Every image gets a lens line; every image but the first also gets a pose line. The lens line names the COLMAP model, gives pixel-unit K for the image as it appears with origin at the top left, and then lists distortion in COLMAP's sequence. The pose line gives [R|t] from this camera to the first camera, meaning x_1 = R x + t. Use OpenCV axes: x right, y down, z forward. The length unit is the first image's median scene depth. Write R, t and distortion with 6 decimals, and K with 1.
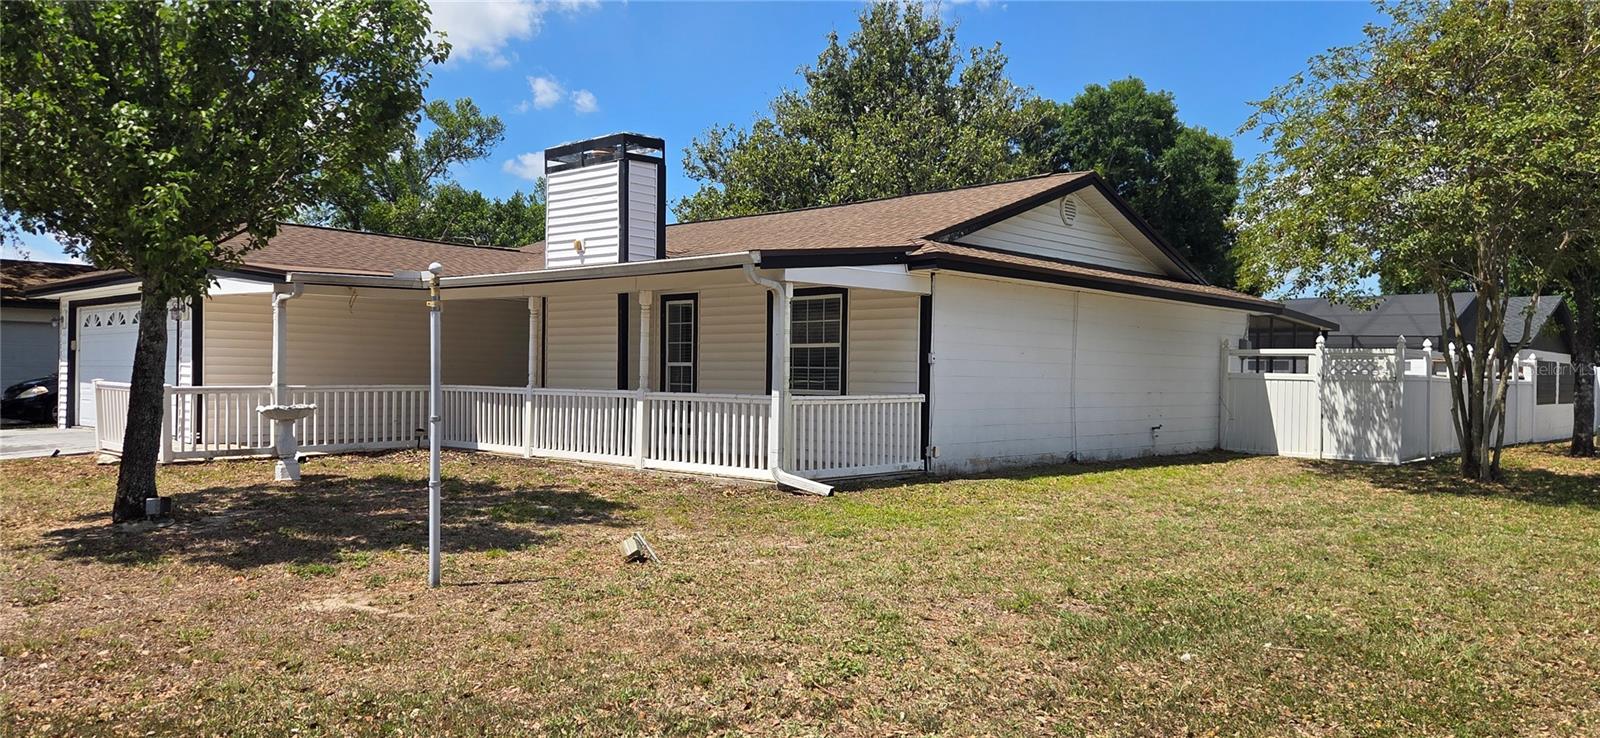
lens RADIAL K [[1102.6, 0, 805.5], [0, 1102.6, 368.3], [0, 0, 1]] dist [0.050674, -0.000854]
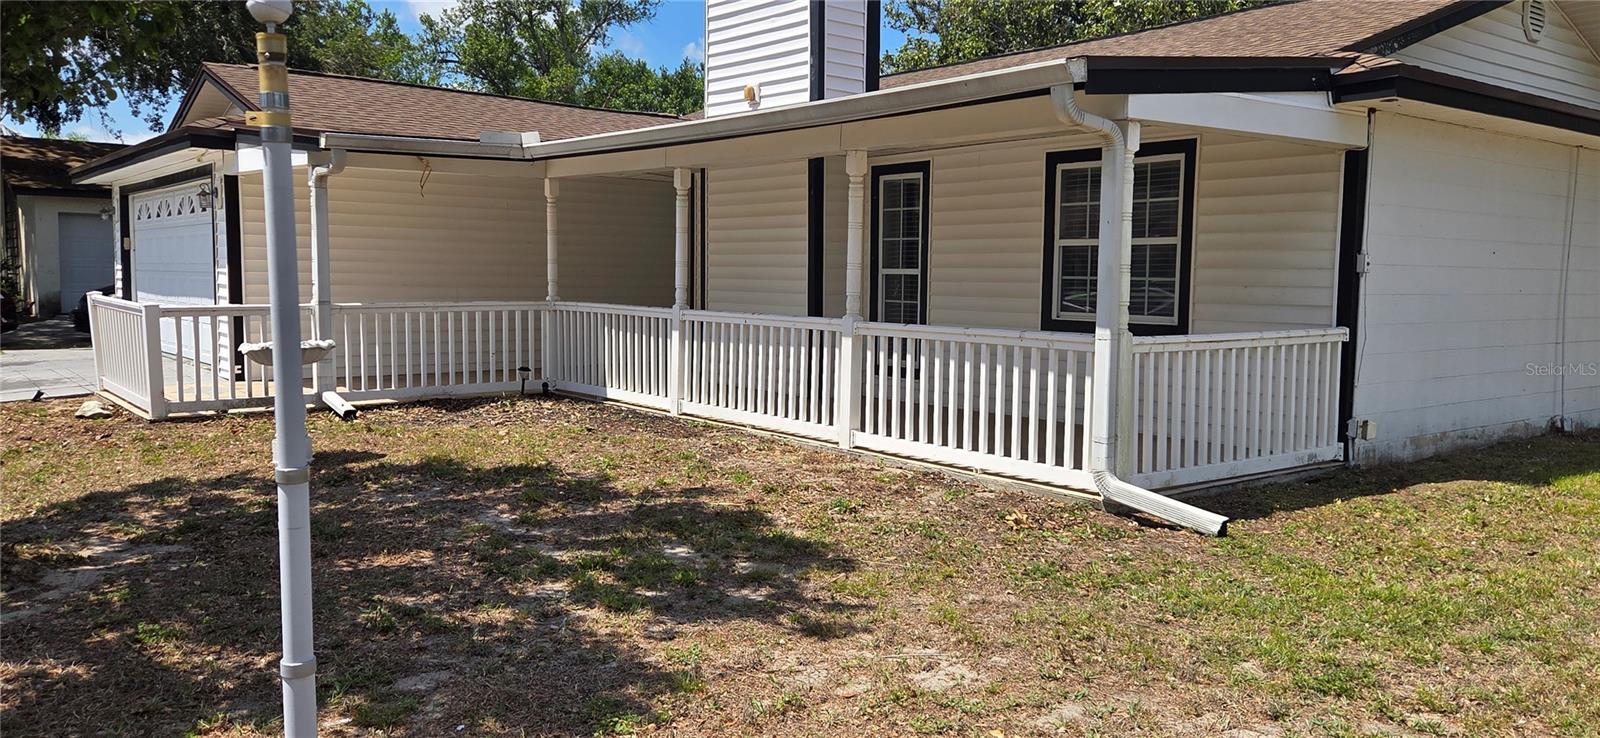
lens RADIAL K [[1201.9, 0, 812.8], [0, 1201.9, 365.3], [0, 0, 1]] dist [0.061892, -0.011002]
pose [[0.987392, 0.012385, -0.157807, -0.057384], [0.000638, 0.996615, 0.082210, -0.007598], [0.158291, -0.081274, 0.984042, 0.310322]]
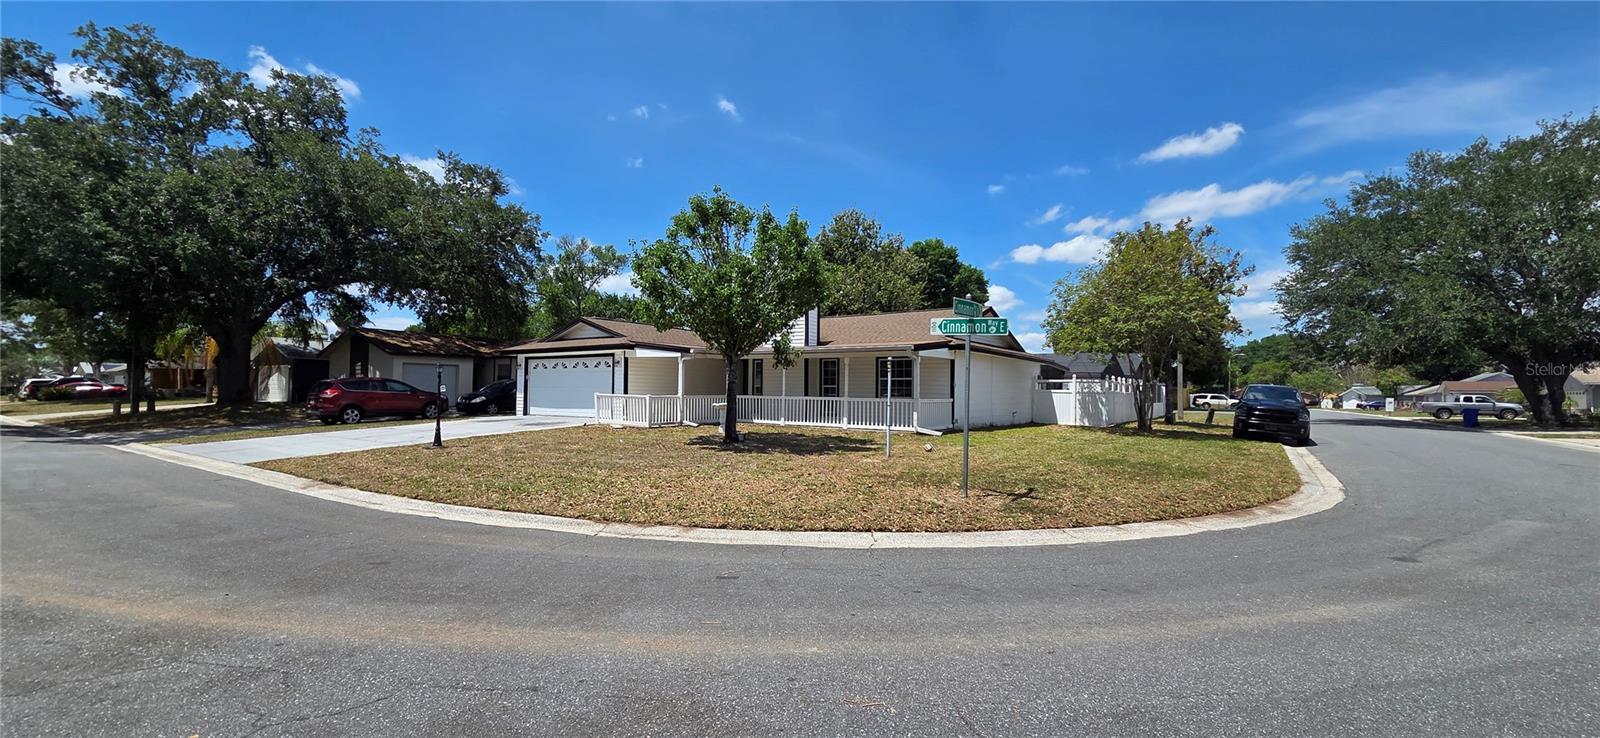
lens RADIAL K [[654.6, 0, 792.0], [0, 654.6, 369.9], [0, 0, 1]] dist [0.003730, -0.000273]
pose [[0.992097, 0.002772, 0.125445, -0.407383], [0.000464, 0.999668, -0.025760, -0.003251], [-0.125475, 0.025615, 0.991766, -0.414089]]
